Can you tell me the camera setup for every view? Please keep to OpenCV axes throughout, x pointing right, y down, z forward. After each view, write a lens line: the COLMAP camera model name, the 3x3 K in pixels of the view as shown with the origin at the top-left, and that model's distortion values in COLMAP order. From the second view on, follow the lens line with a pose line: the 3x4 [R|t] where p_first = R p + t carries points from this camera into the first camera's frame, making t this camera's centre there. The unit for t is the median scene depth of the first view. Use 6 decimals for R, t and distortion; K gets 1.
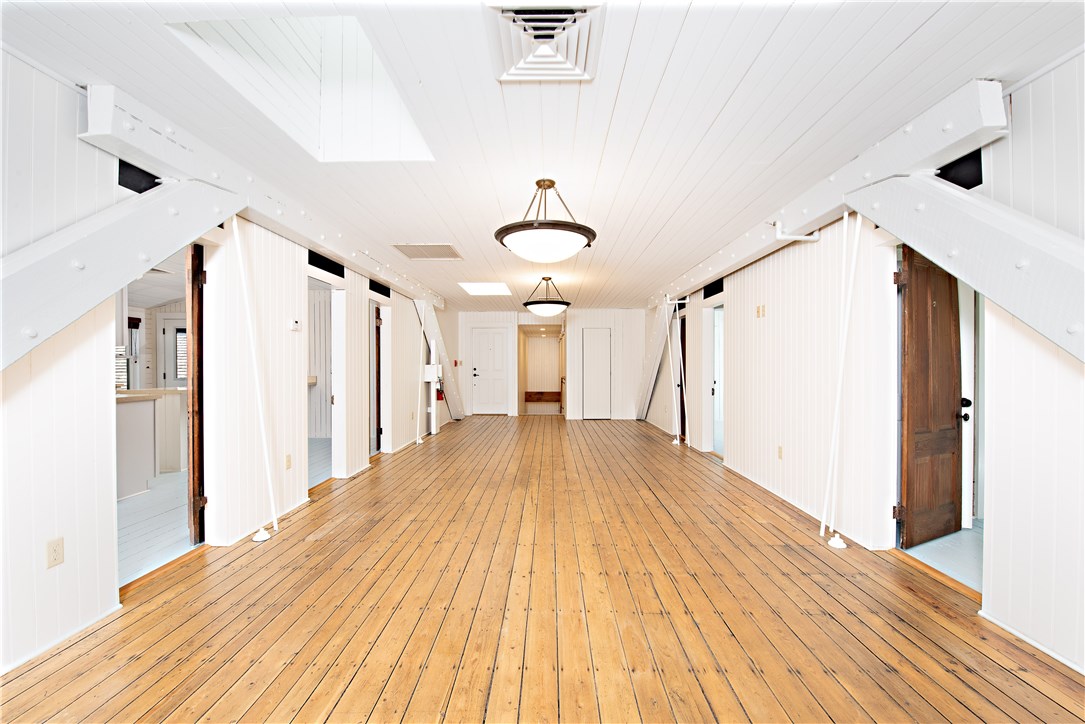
lens RADIAL K [[428.1, 0, 520.1], [0, 428.1, 367.4], [0, 0, 1]] dist [-0.018838, -0.000508]
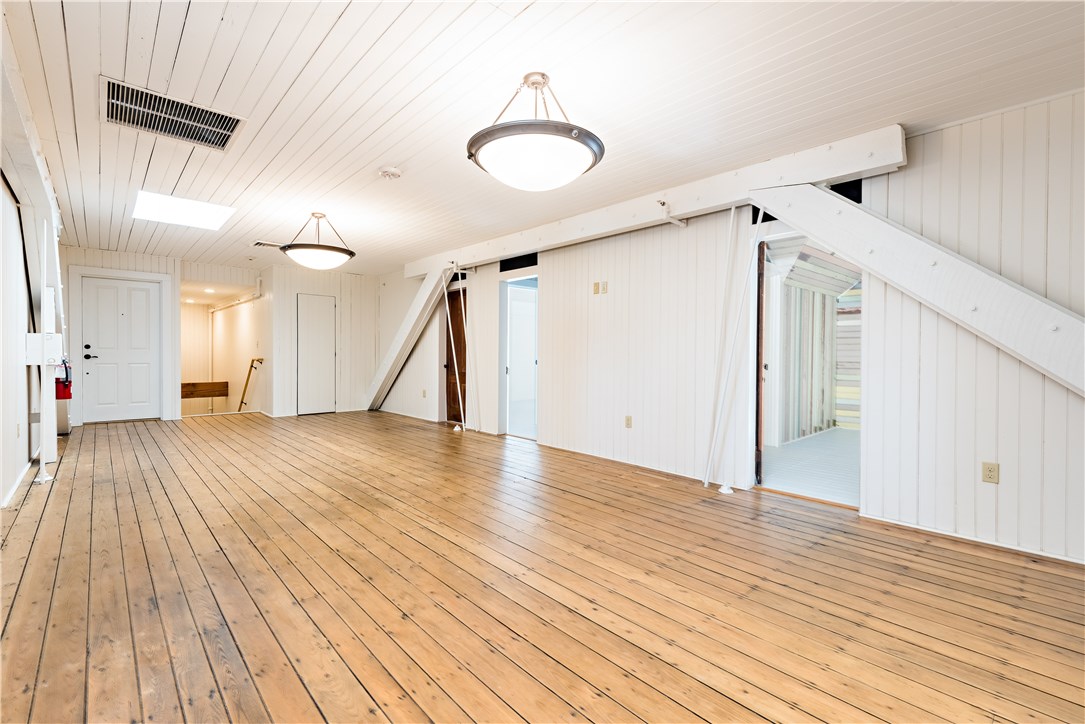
lens RADIAL K [[482.4, 0, 510.6], [0, 482.4, 364.1], [0, 0, 1]] dist [0.007401, -0.000595]
pose [[0.724346, -0.009205, 0.689375, -0.507872], [-0.006645, 0.999771, 0.020332, 0.037198], [-0.689404, -0.019308, 0.724119, 0.379409]]
